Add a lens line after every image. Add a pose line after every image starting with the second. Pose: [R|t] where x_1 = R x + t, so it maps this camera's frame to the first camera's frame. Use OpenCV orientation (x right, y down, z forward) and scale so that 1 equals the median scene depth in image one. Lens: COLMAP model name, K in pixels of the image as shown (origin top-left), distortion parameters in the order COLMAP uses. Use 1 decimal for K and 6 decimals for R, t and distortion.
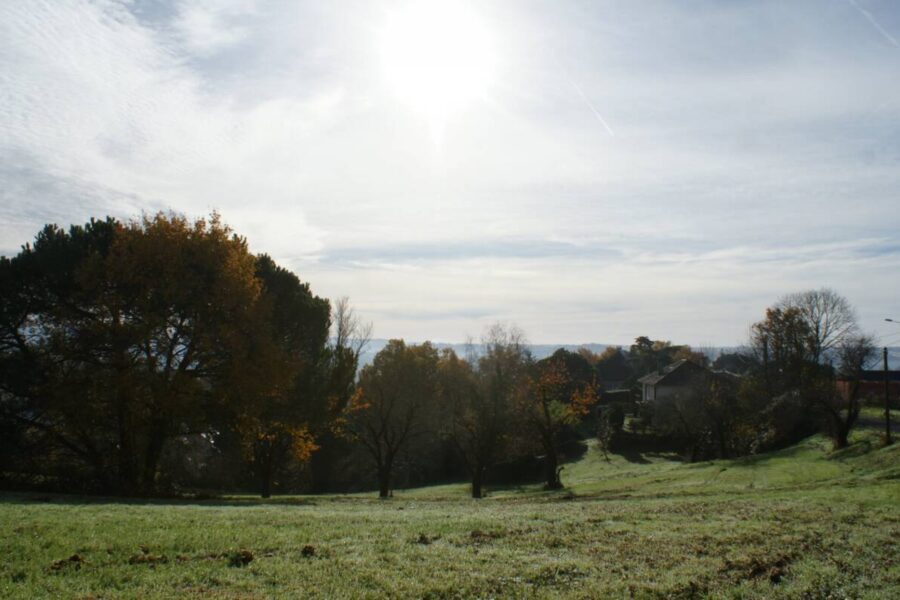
lens RADIAL K [[834.5, 0, 450.0], [0, 834.5, 300.0], [0, 0, 1]] dist [-0.164032, 0.133672]
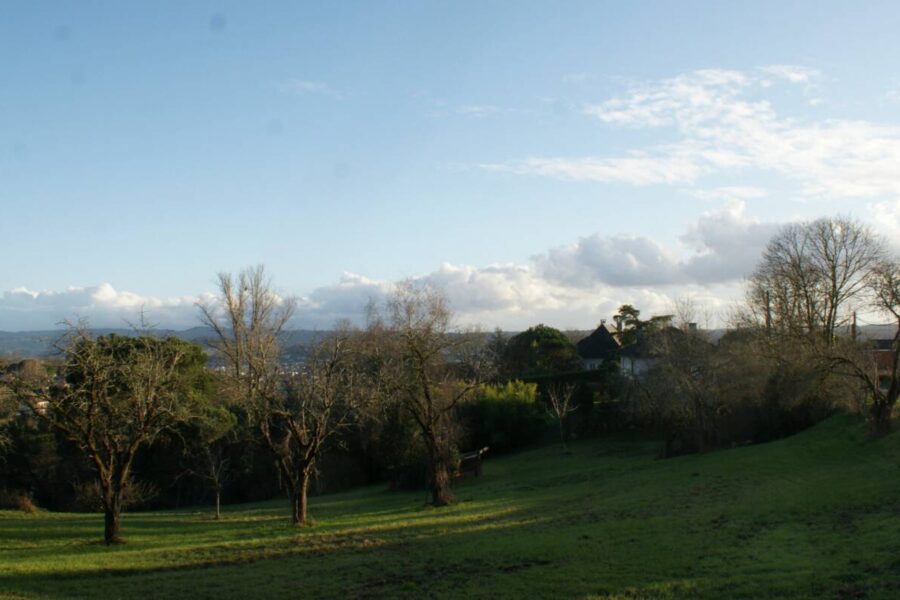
lens RADIAL K [[834.5, 0, 450.0], [0, 834.5, 300.0], [0, 0, 1]] dist [-0.164032, 0.133672]
pose [[0.999472, -0.029475, -0.013671, 0.116687], [0.029615, 0.999510, 0.010147, 0.045075], [0.013365, -0.010546, 0.999855, 0.265991]]
